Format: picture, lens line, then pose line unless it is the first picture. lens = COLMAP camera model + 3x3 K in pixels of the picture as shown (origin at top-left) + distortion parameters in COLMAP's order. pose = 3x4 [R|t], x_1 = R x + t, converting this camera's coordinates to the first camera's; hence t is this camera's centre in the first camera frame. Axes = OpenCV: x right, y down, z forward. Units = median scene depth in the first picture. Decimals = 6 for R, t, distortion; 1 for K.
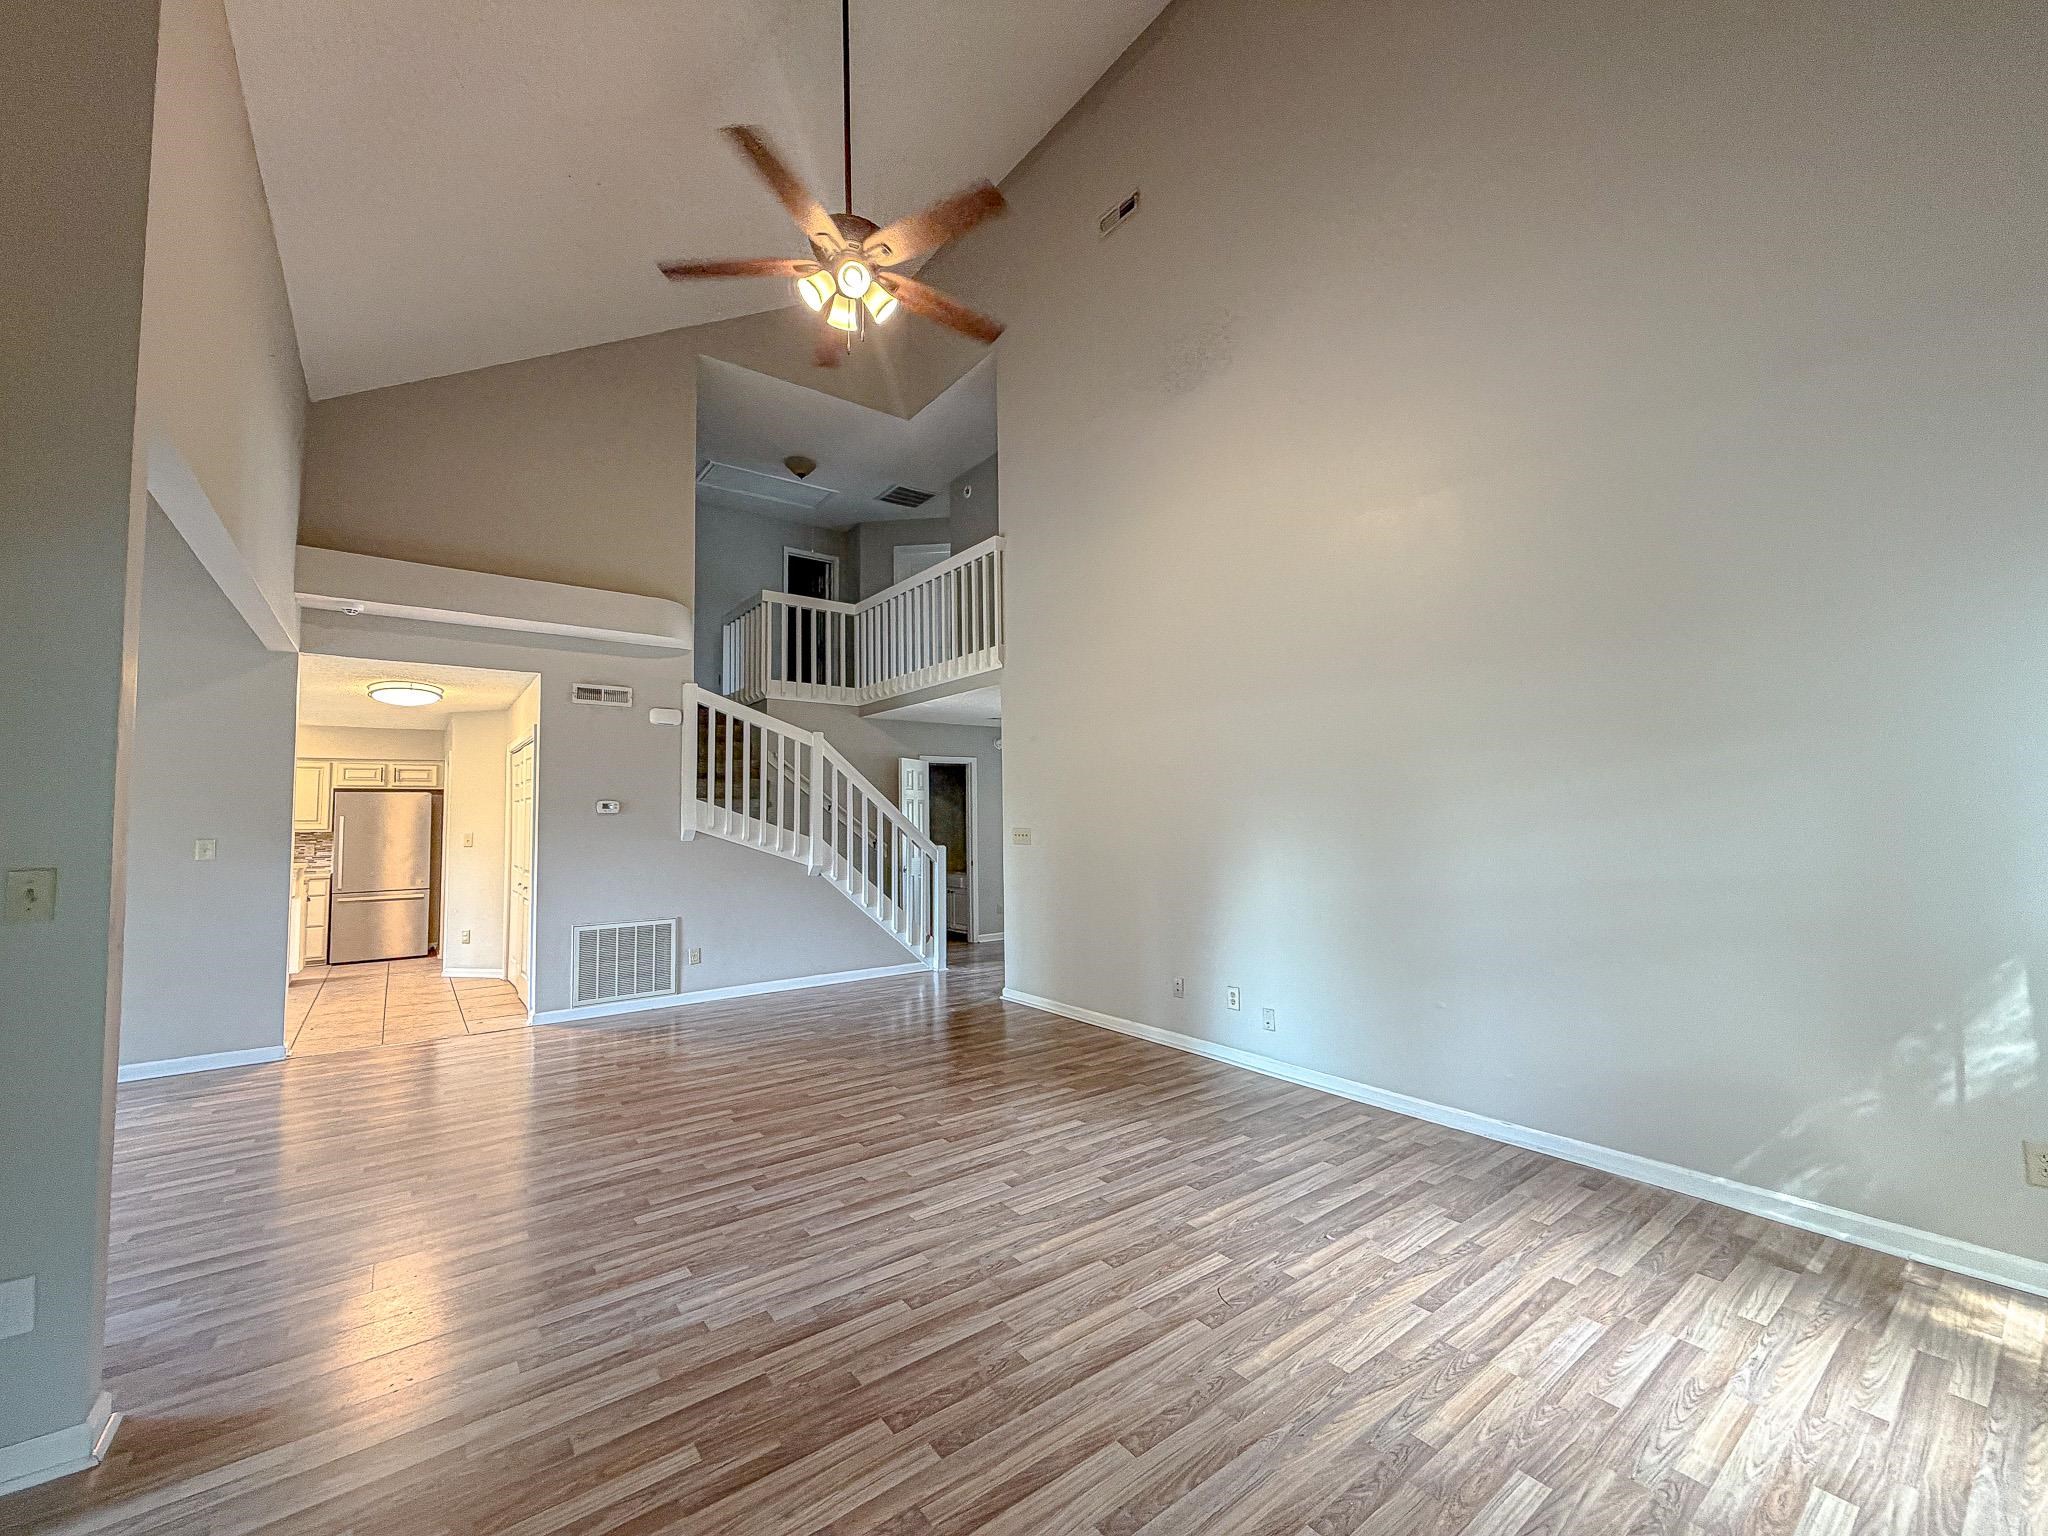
lens RADIAL K [[816.7, 0, 1016.3], [0, 816.7, 768.7], [0, 0, 1]] dist [-0.000474, 0.000565]
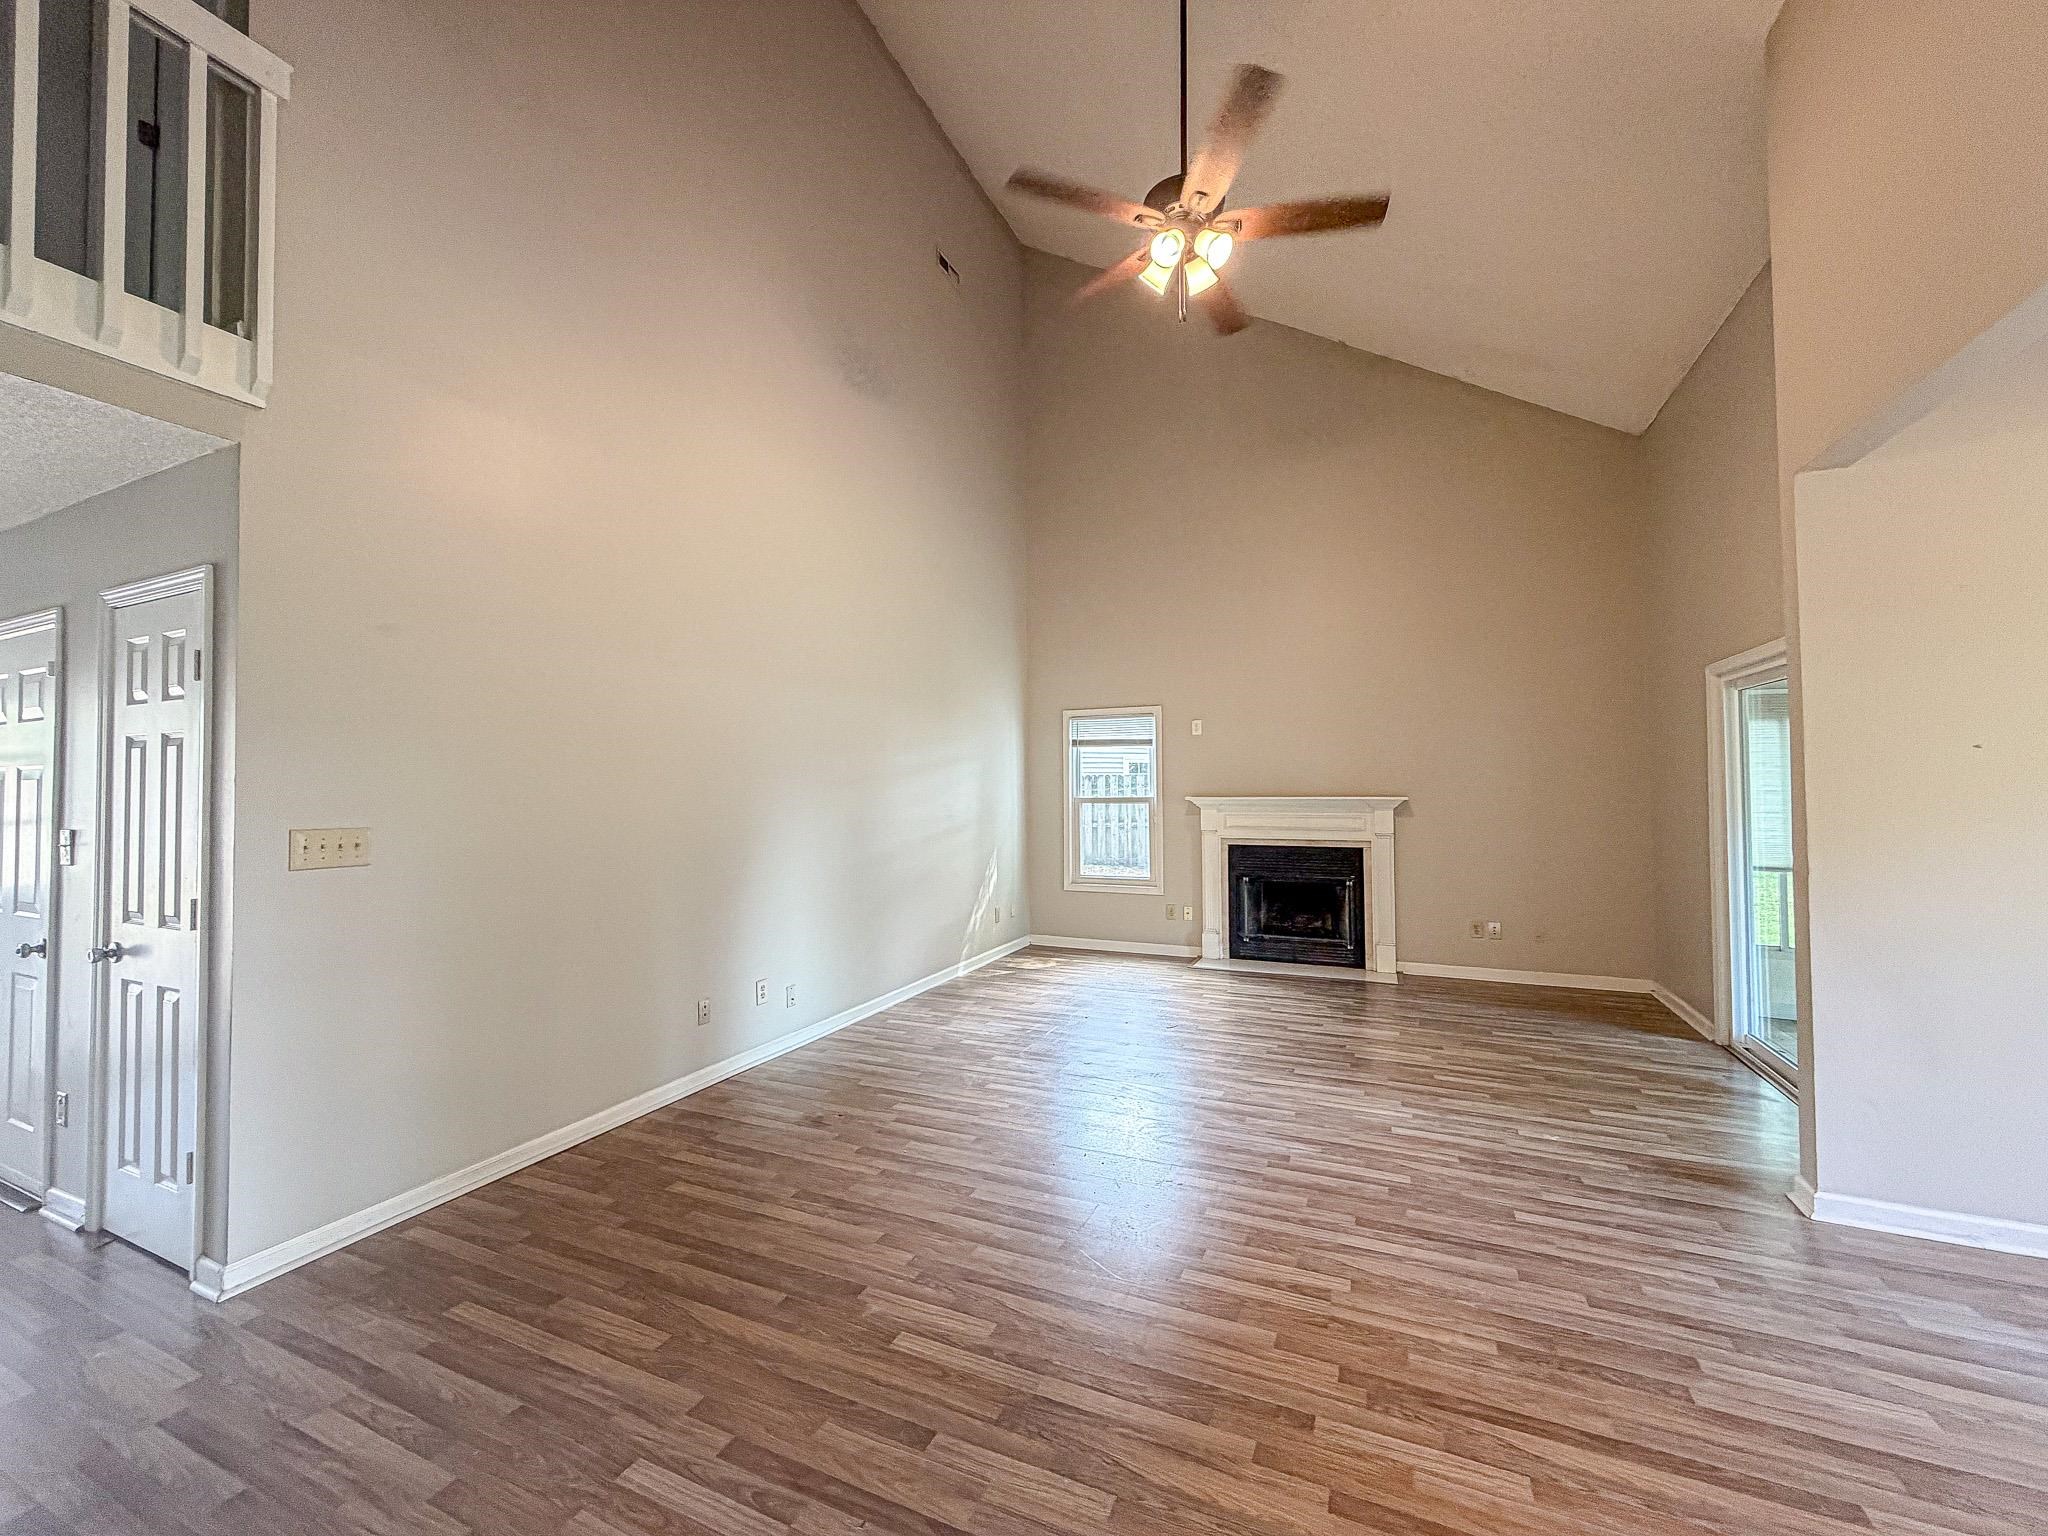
lens RADIAL K [[816.7, 0, 1016.3], [0, 816.7, 768.7], [0, 0, 1]] dist [-0.000474, 0.000565]
pose [[-0.476510, 0.036312, 0.878419, -0.899163], [-0.040009, 0.997216, -0.062926, 0.091135], [-0.878258, -0.065129, -0.473730, 1.526443]]
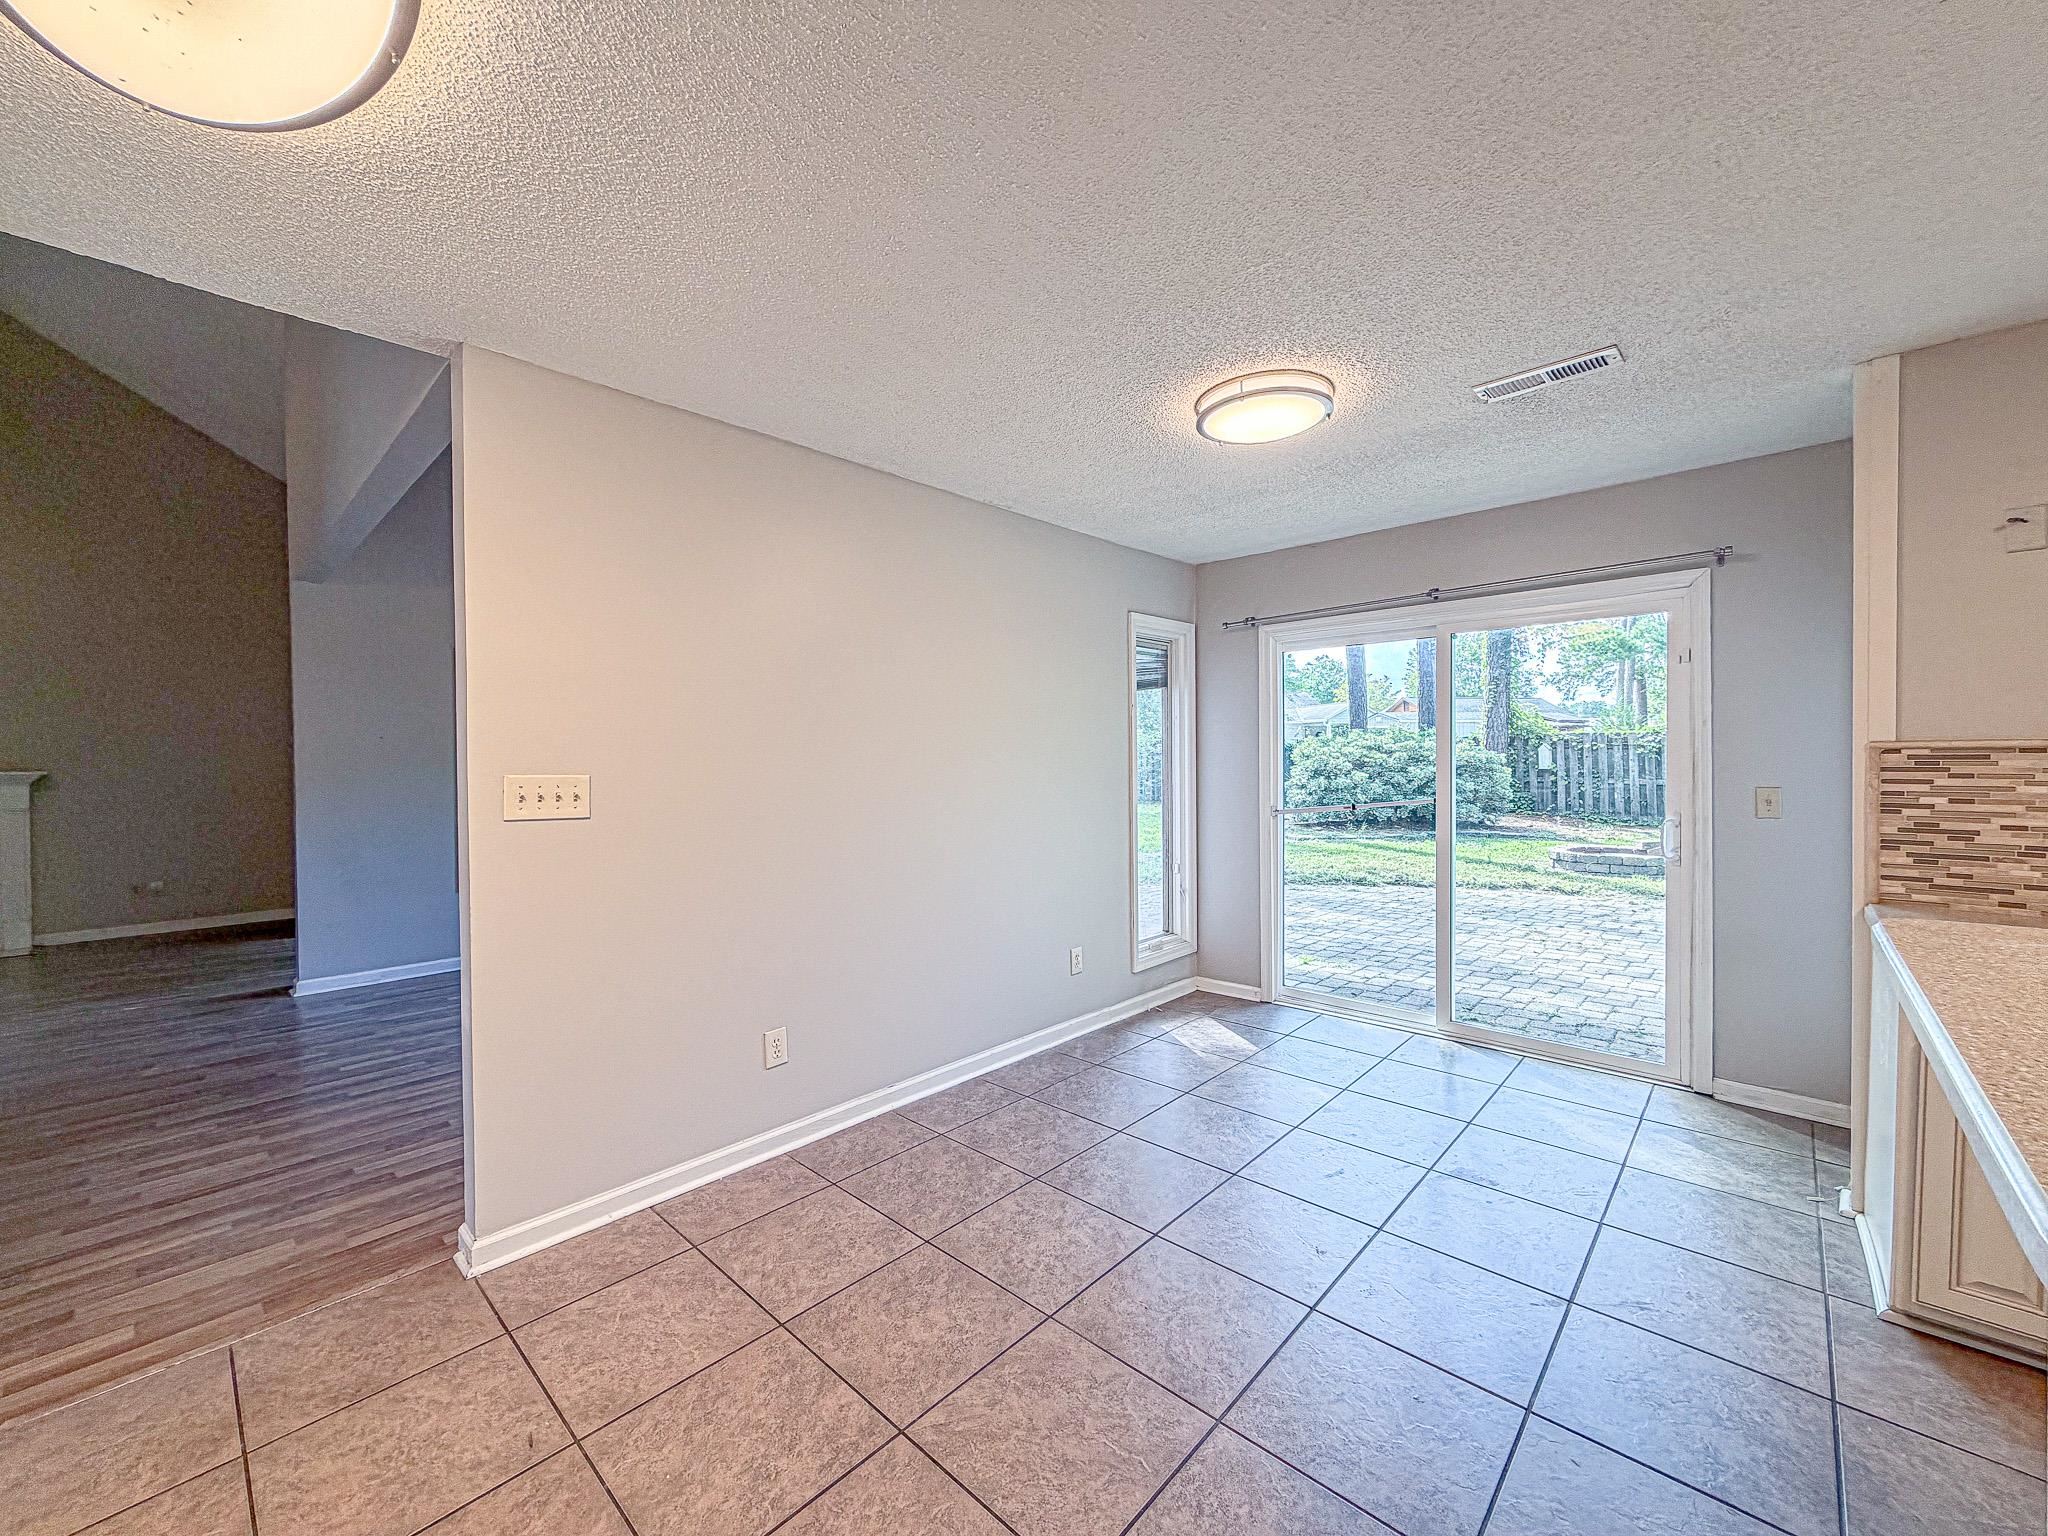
lens RADIAL K [[816.7, 0, 1016.3], [0, 816.7, 768.7], [0, 0, 1]] dist [-0.000474, 0.000565]
pose [[-0.985738, 0.025556, -0.166333, -1.514895], [0.033612, 0.998385, -0.045800, 0.152222], [0.164894, -0.050738, -0.985005, 2.029942]]
